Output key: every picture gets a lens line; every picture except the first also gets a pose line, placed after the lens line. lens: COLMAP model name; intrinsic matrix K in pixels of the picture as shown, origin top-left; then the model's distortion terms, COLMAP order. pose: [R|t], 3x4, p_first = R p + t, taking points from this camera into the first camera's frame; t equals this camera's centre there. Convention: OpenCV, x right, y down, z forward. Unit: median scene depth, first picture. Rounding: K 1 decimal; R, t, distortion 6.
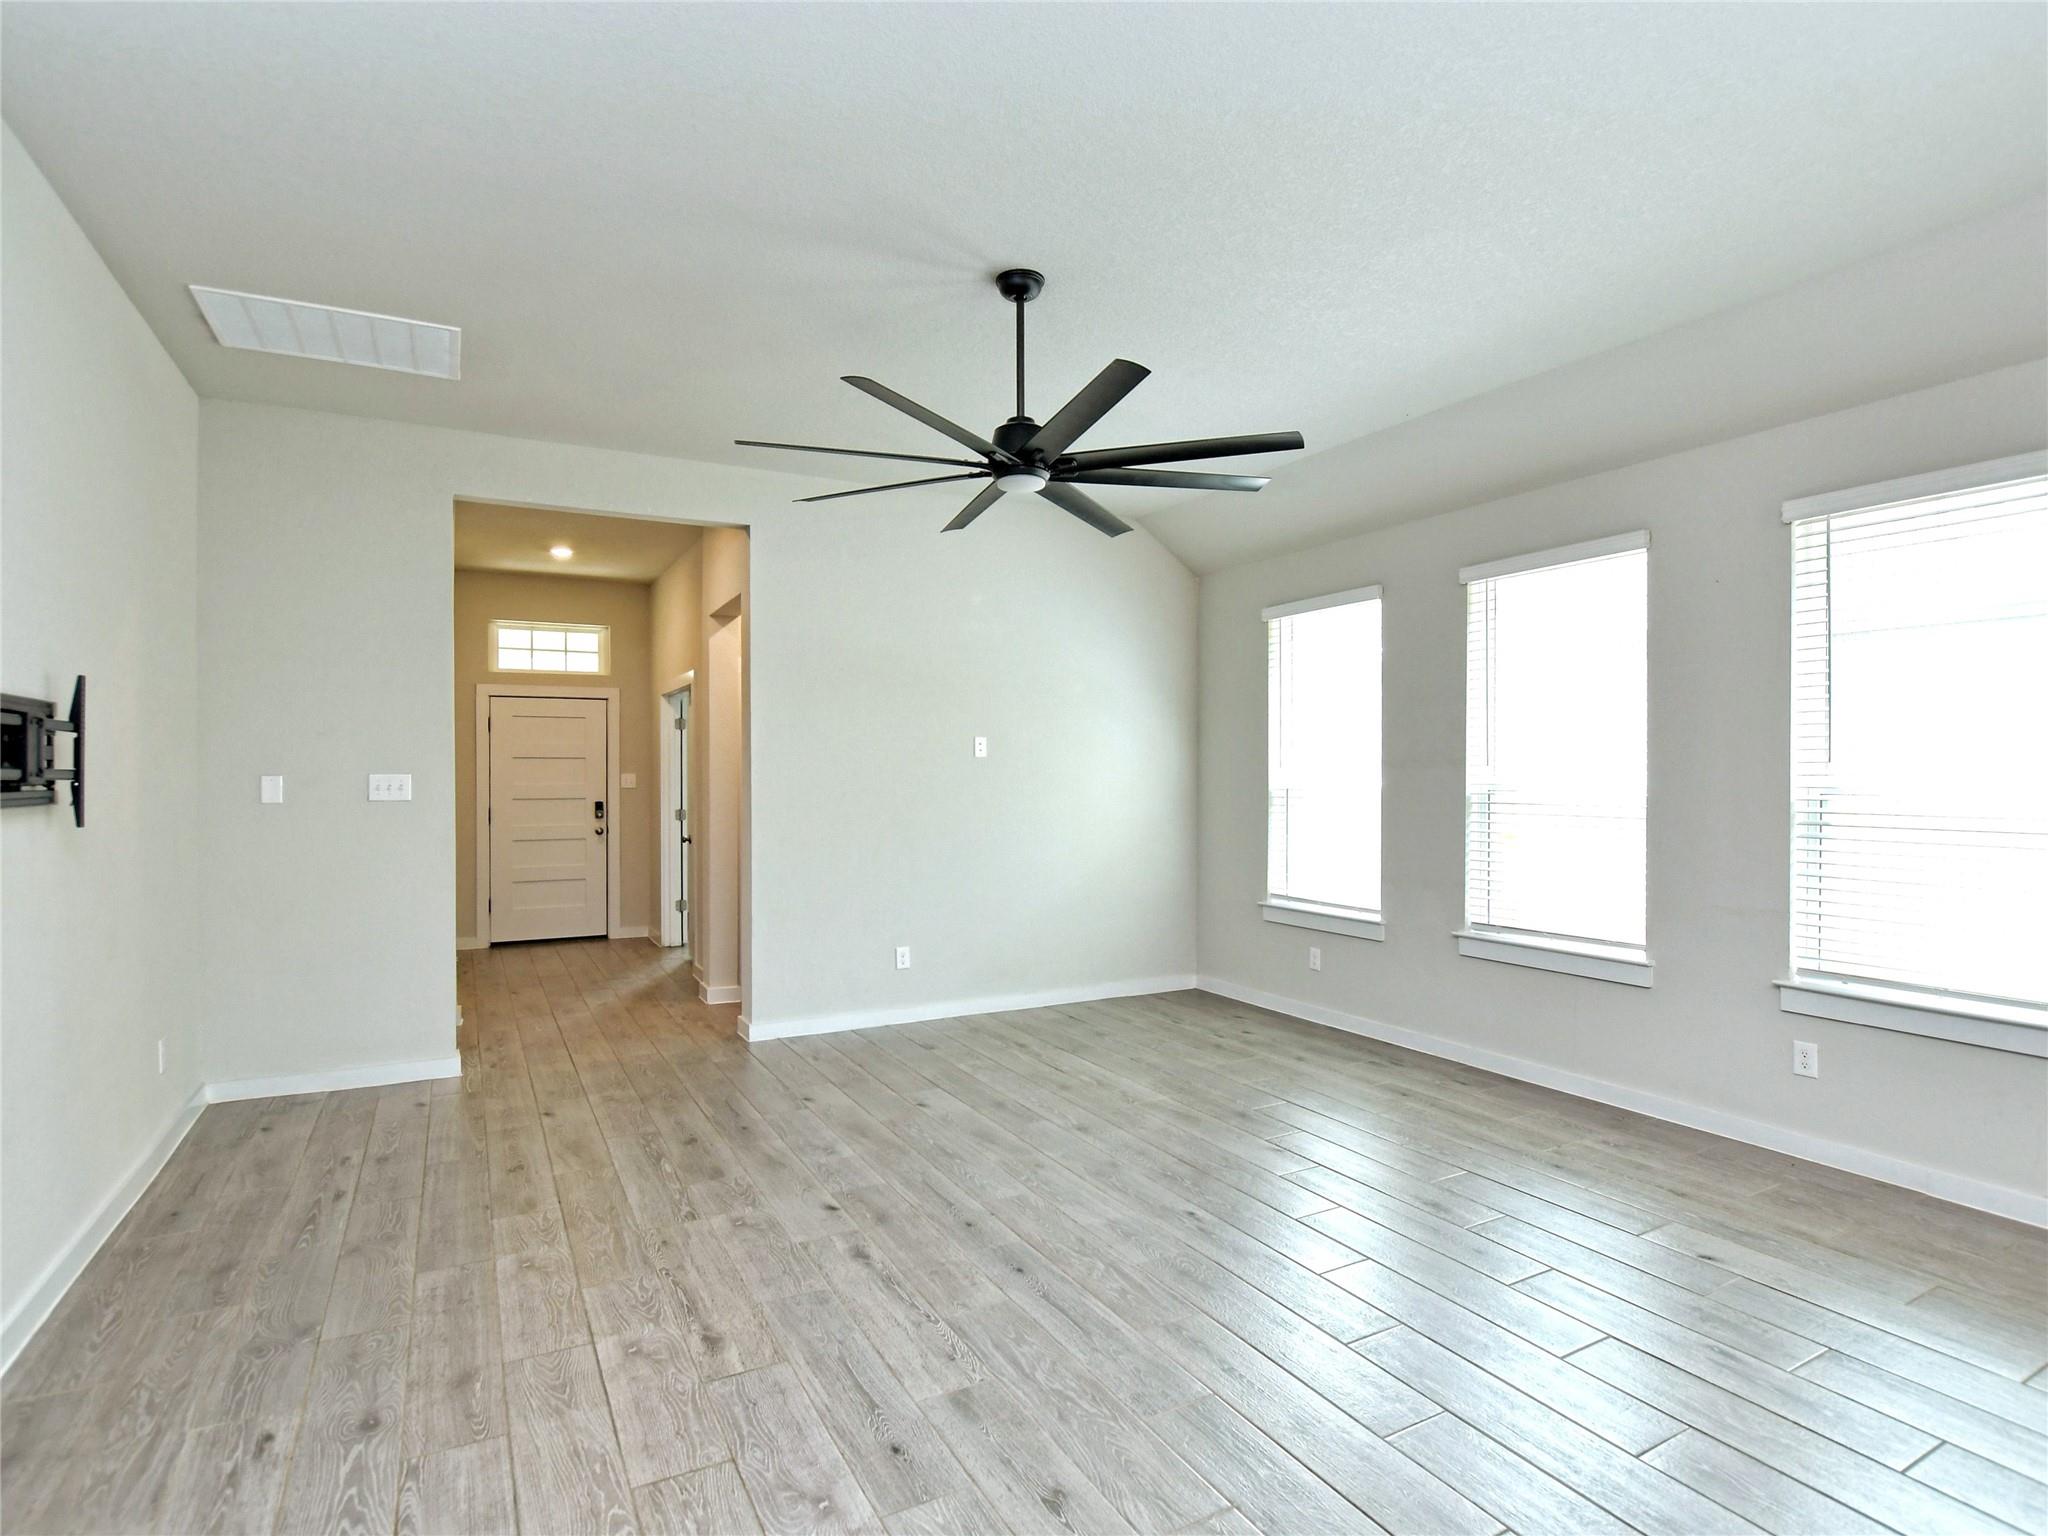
lens RADIAL K [[1029.1, 0, 1025.1], [0, 1029.1, 780.1], [0, 0, 1]] dist [-0.041932, -0.000222]
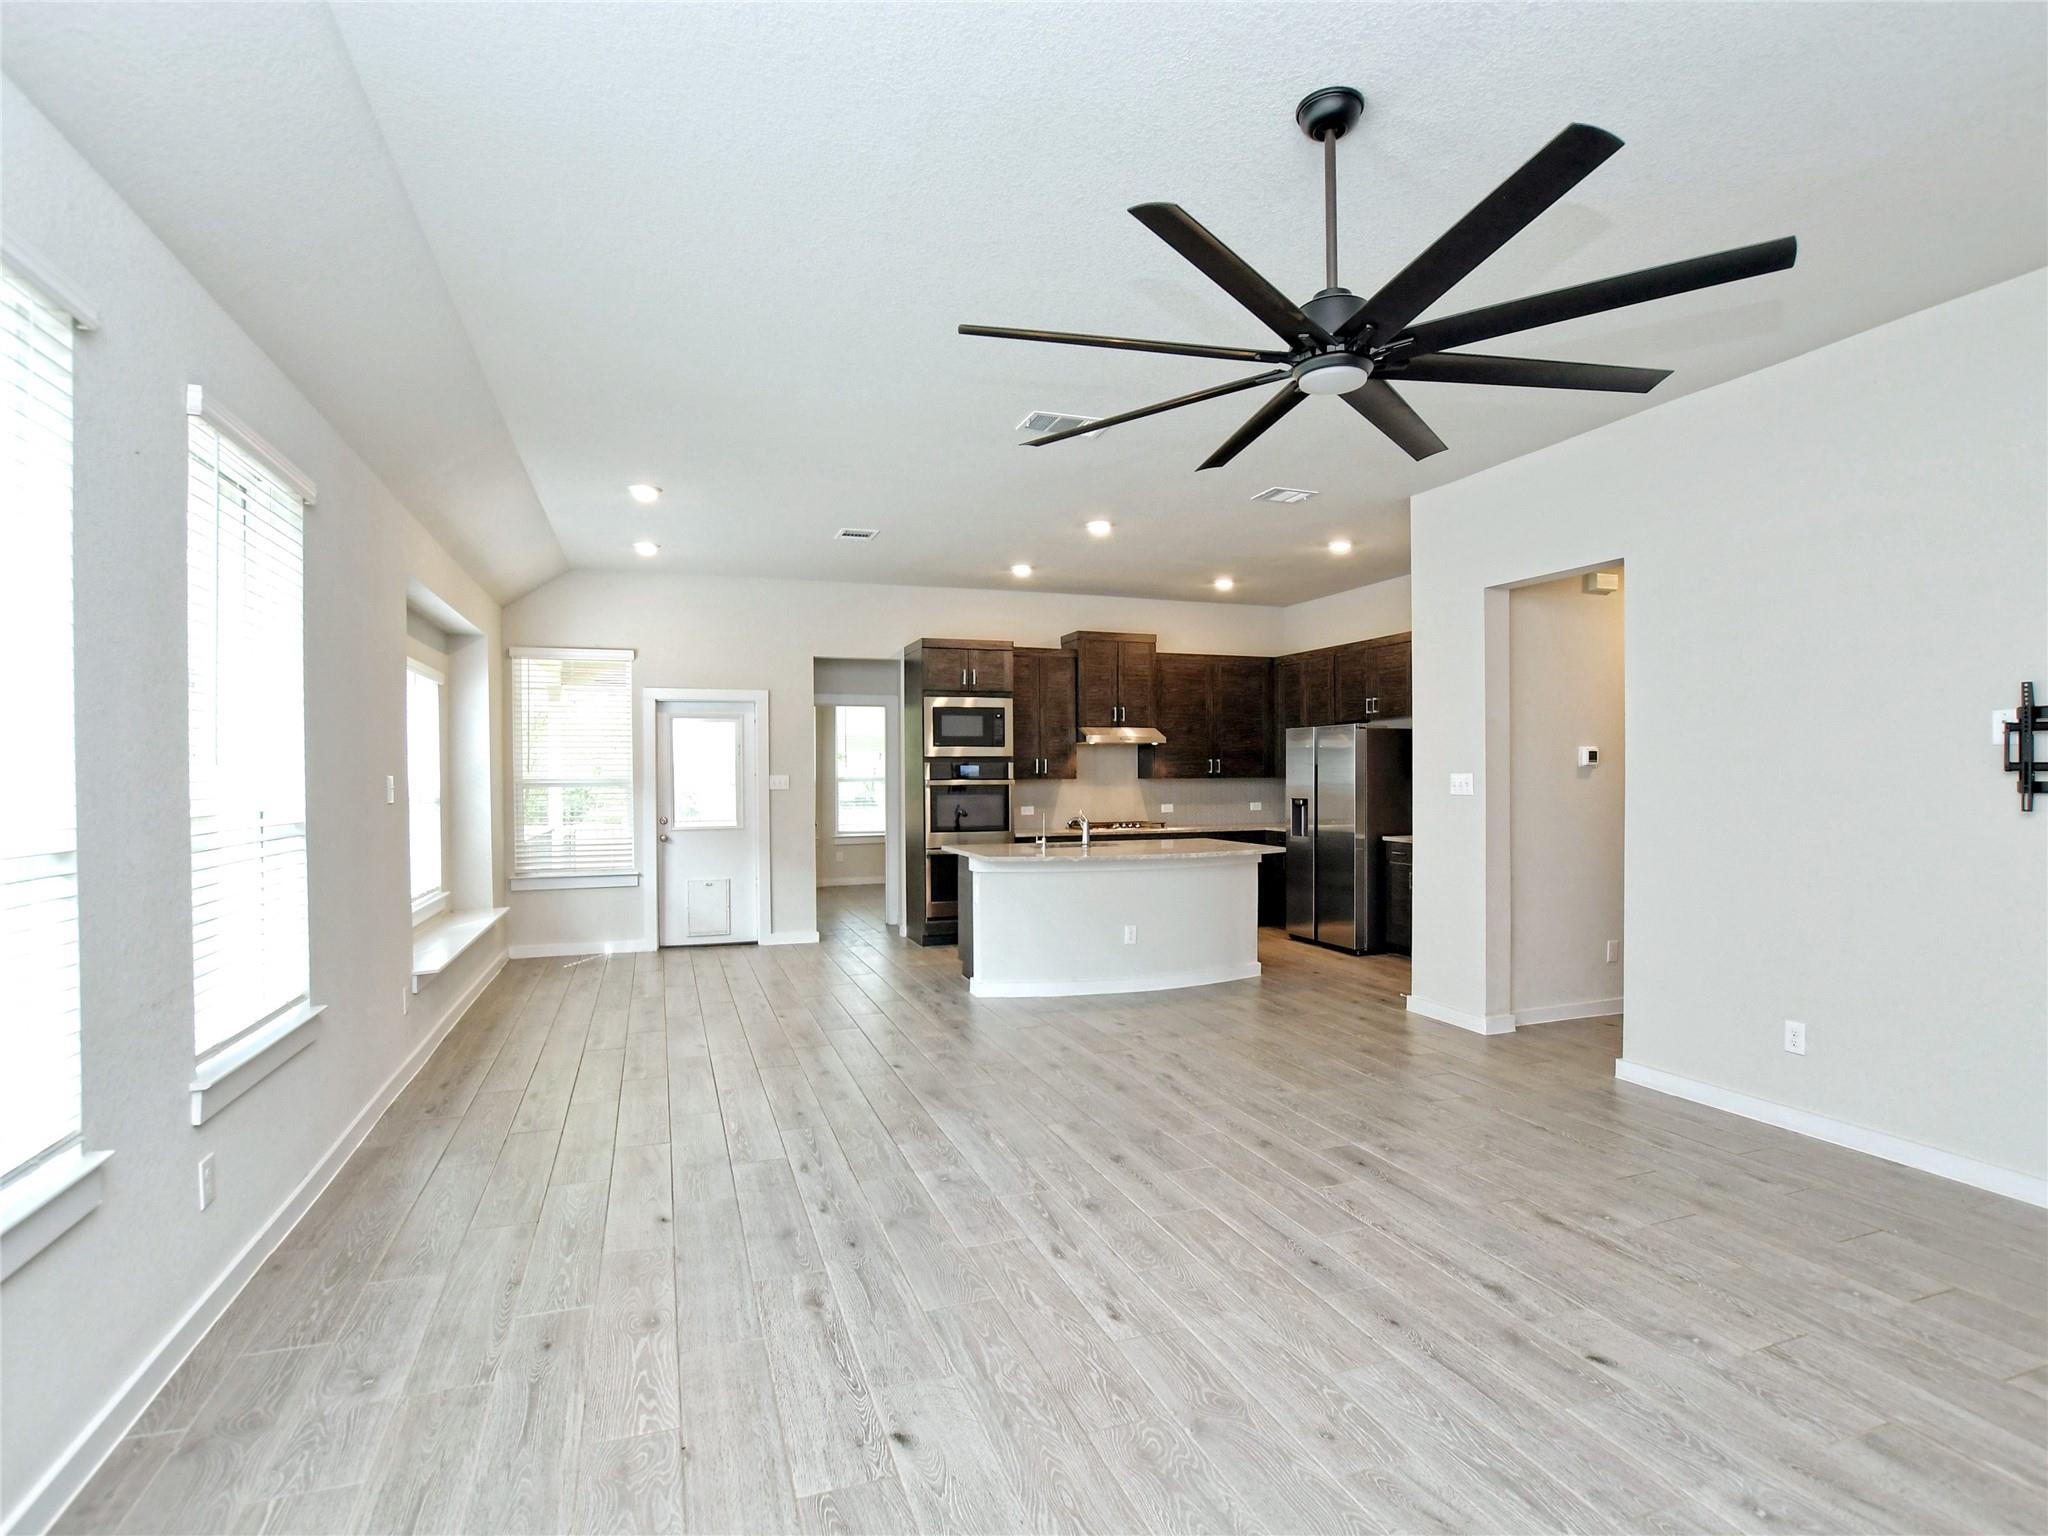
lens RADIAL K [[1029.1, 0, 1025.1], [0, 1029.1, 780.1], [0, 0, 1]] dist [-0.041932, -0.000222]
pose [[-0.988151, 0.007862, 0.153286, 0.108149], [0.010087, 0.999855, 0.013742, -0.011265], [-0.153156, 0.015125, -0.988086, 1.824741]]
